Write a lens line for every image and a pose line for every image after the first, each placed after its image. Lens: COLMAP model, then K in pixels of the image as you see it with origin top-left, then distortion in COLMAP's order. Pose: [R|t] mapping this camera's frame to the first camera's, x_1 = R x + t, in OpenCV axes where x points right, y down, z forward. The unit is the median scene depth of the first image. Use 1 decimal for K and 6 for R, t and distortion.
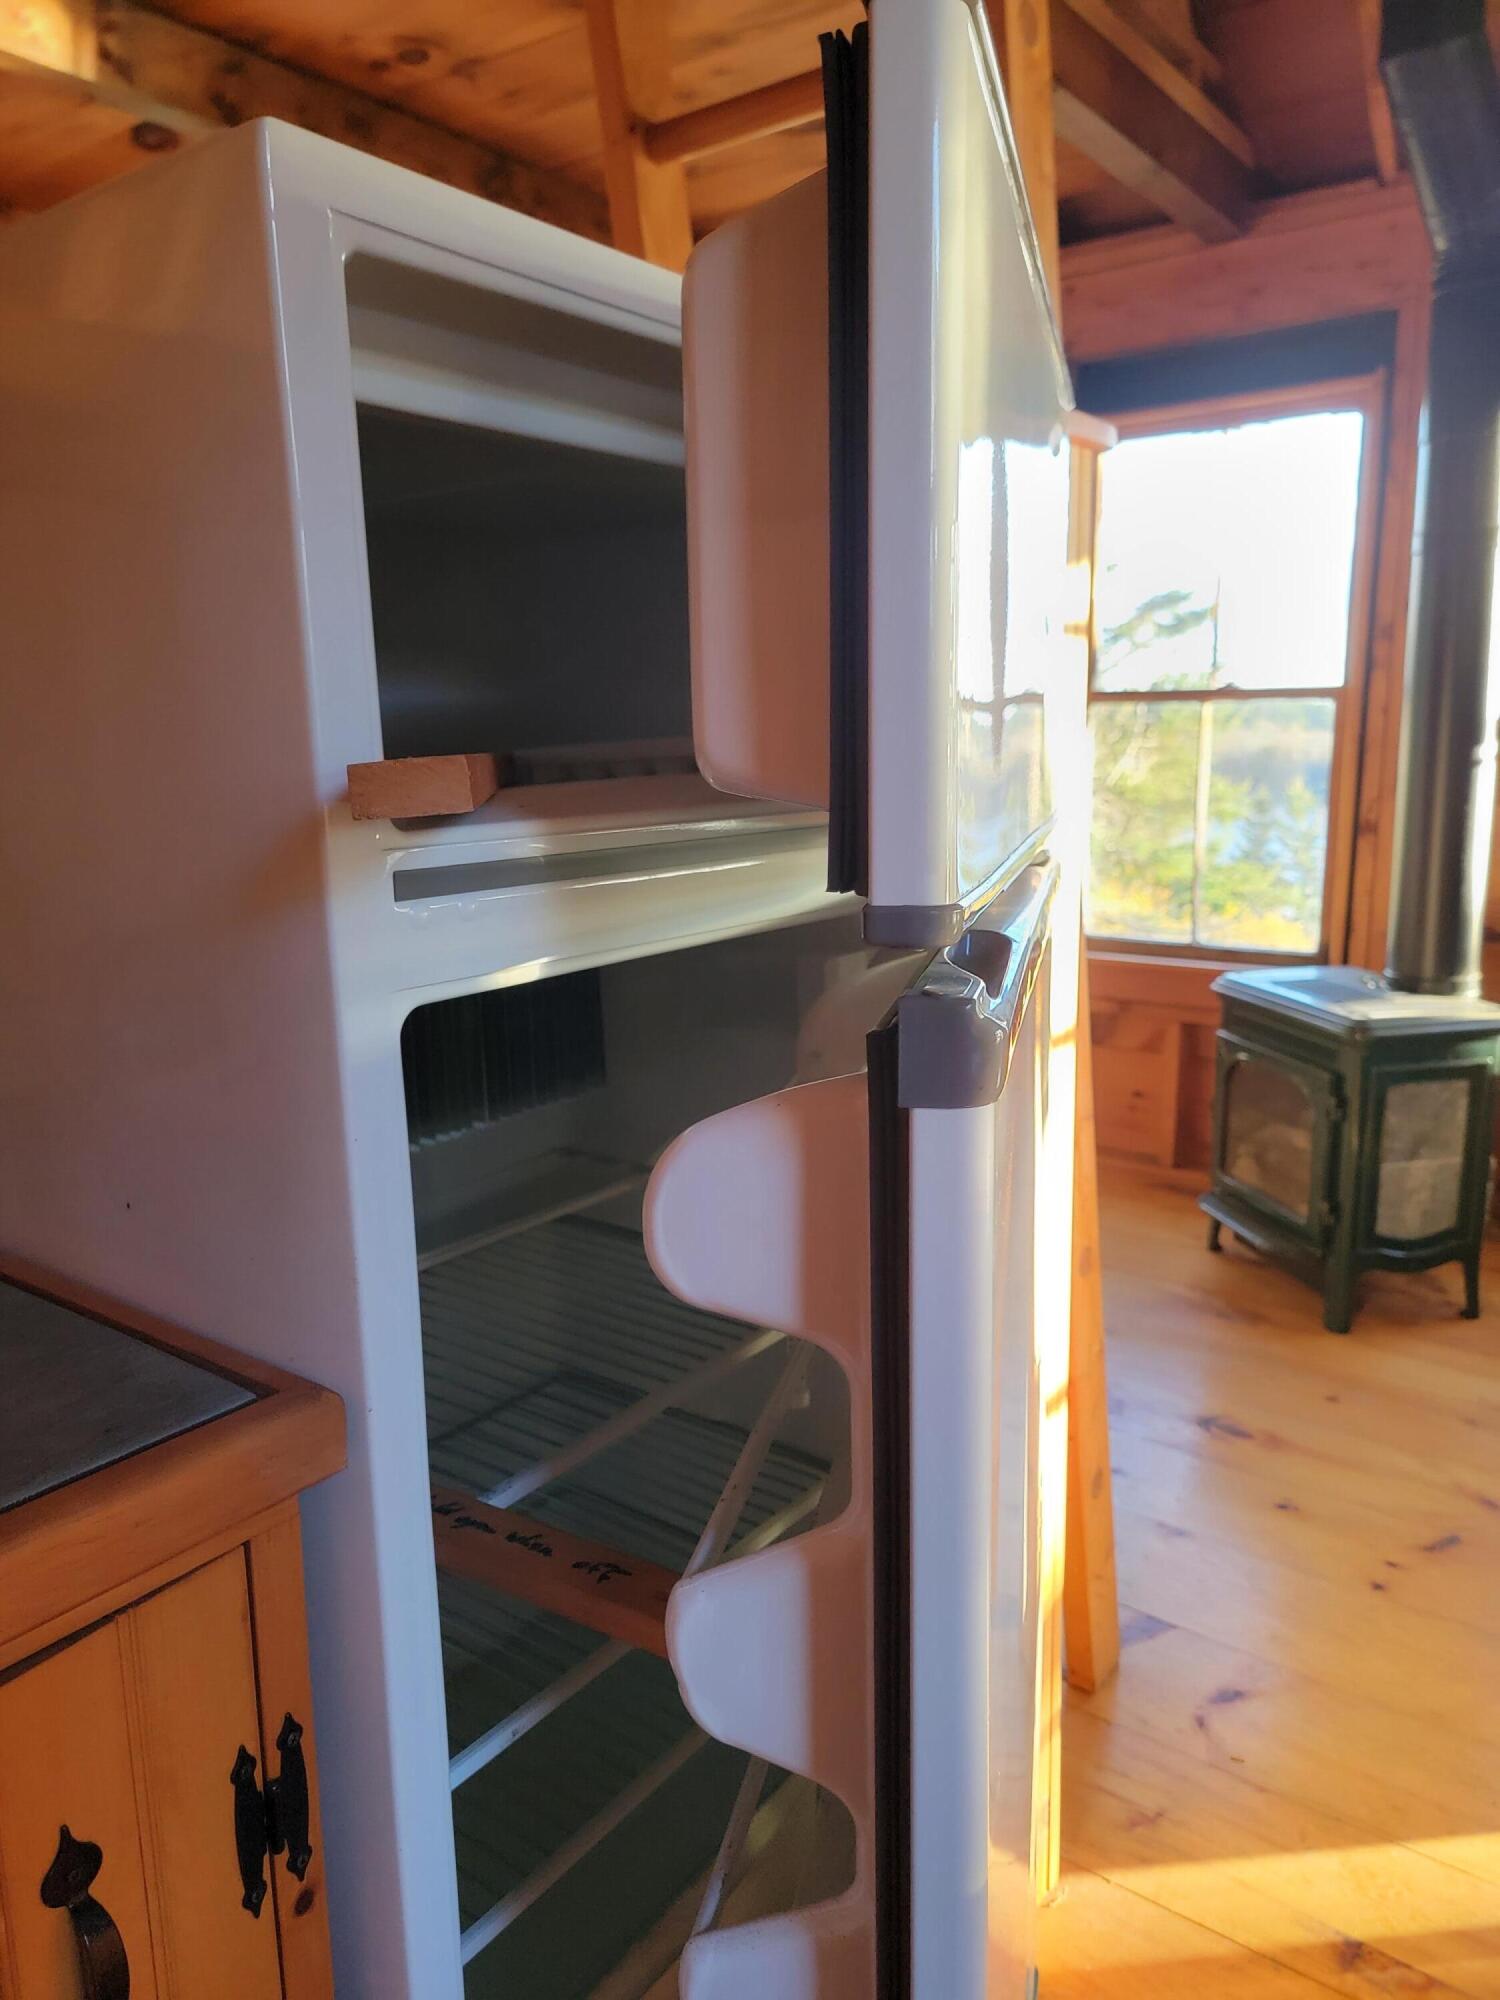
lens RADIAL K [[1368.3, 0, 720.4], [0, 1368.3, 998.1], [0, 0, 1]] dist [0.095083, -0.083884]
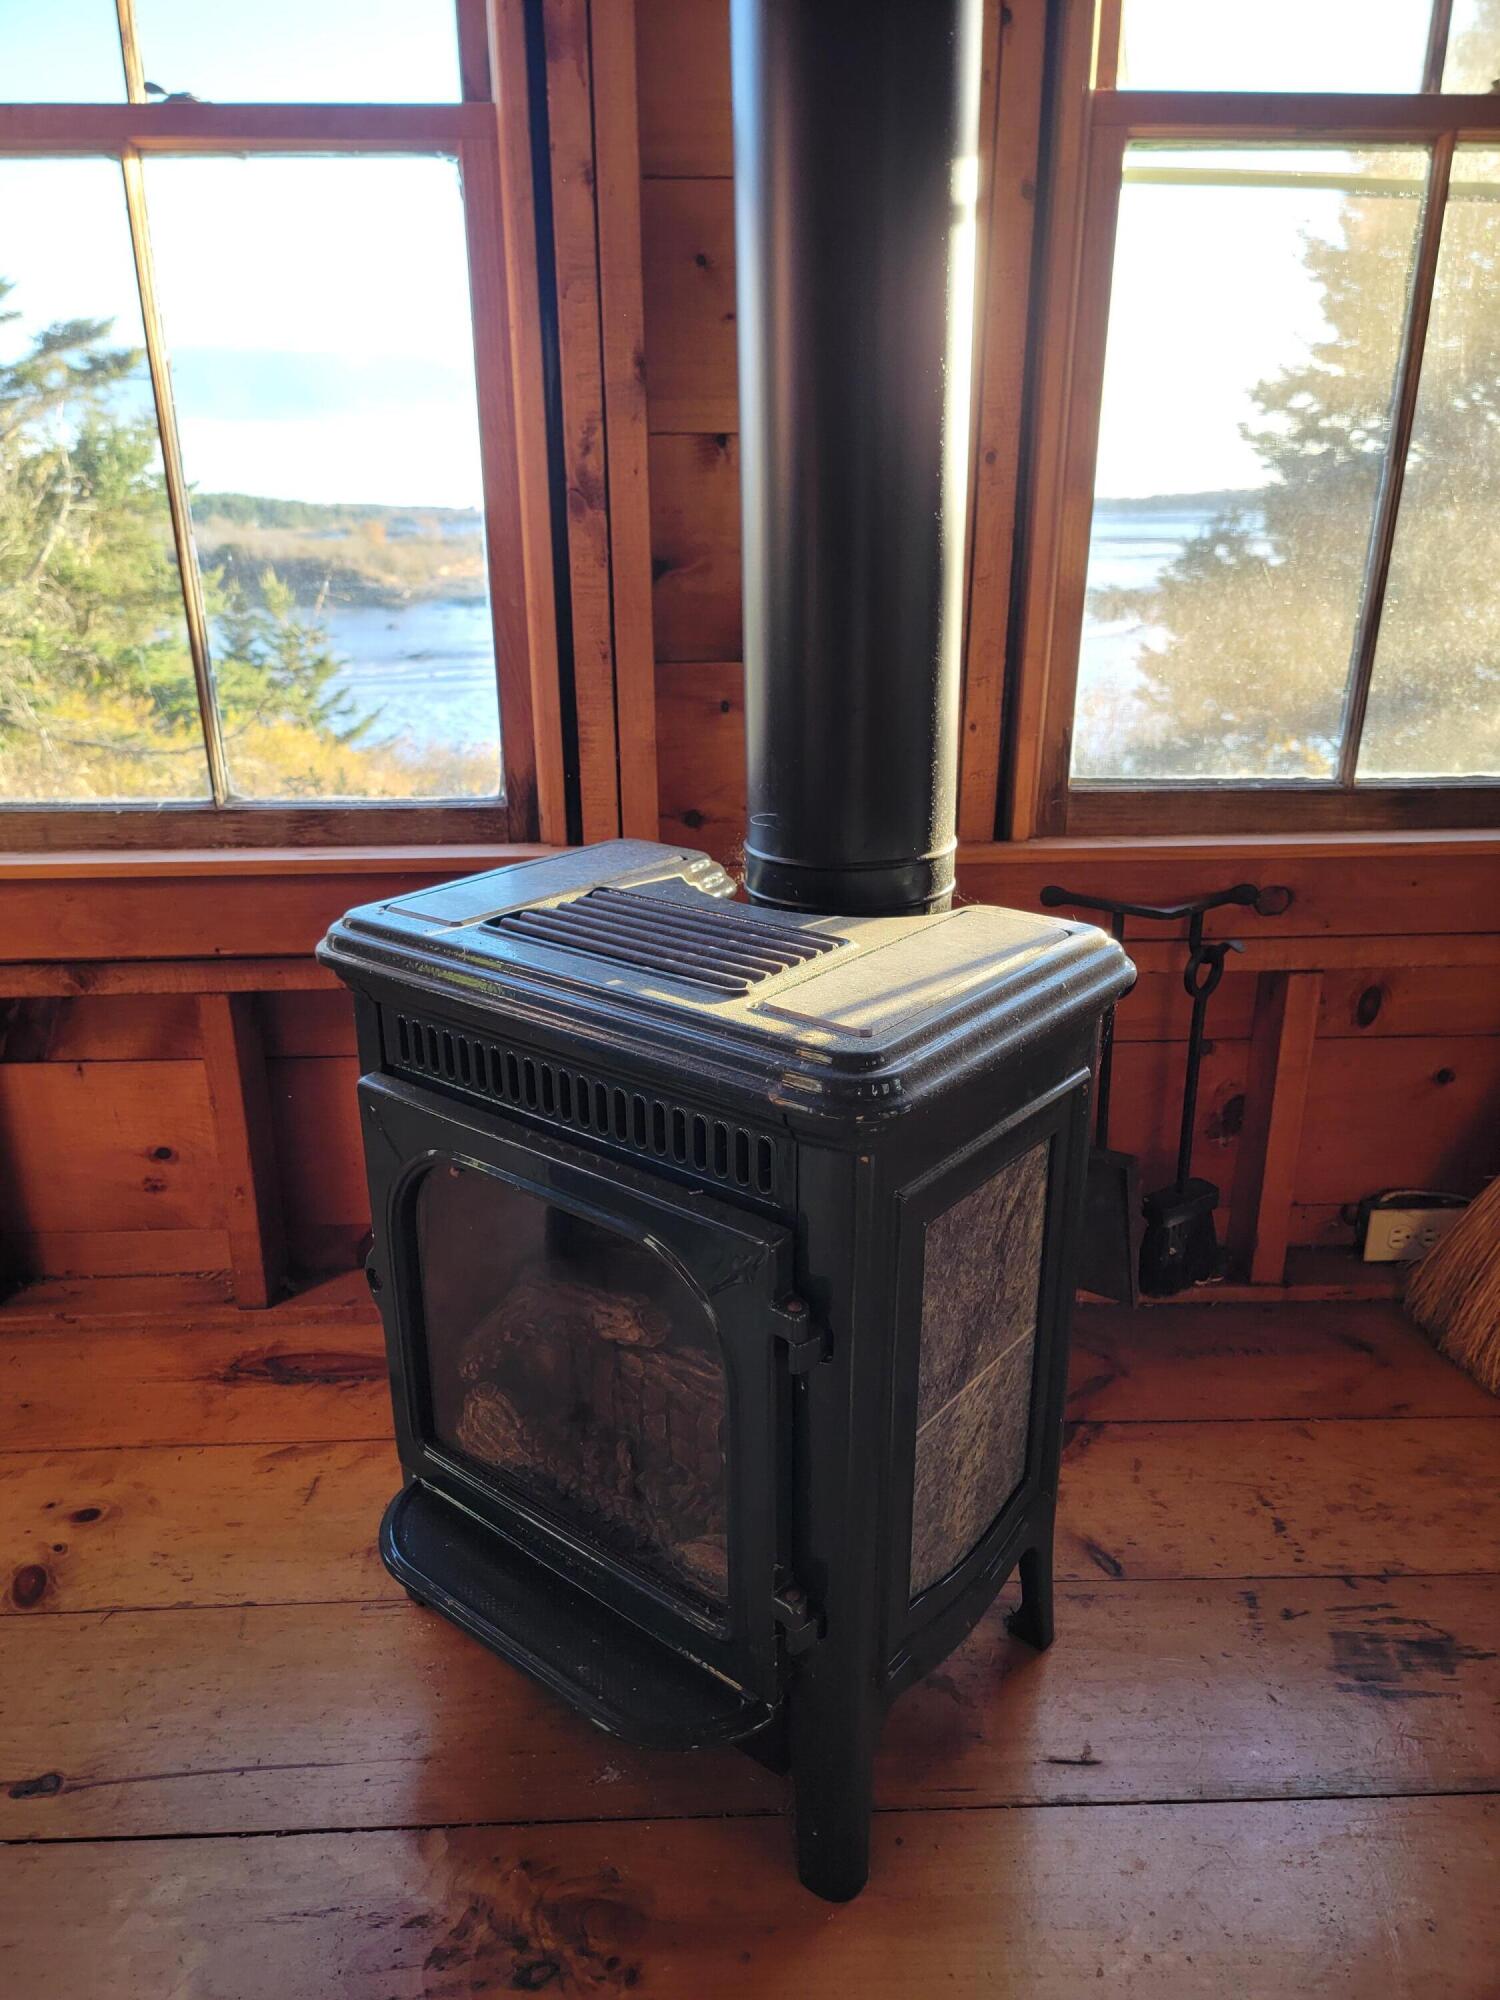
lens RADIAL K [[1377.2, 0, 703.2], [0, 1377.2, 1000.8], [0, 0, 1]] dist [0.076463, -0.061629]
pose [[0.774552, -0.208647, 0.597106, 0.056974], [0.126653, 0.976068, 0.176776, -0.010960], [-0.619700, -0.061297, 0.782441, 0.171786]]
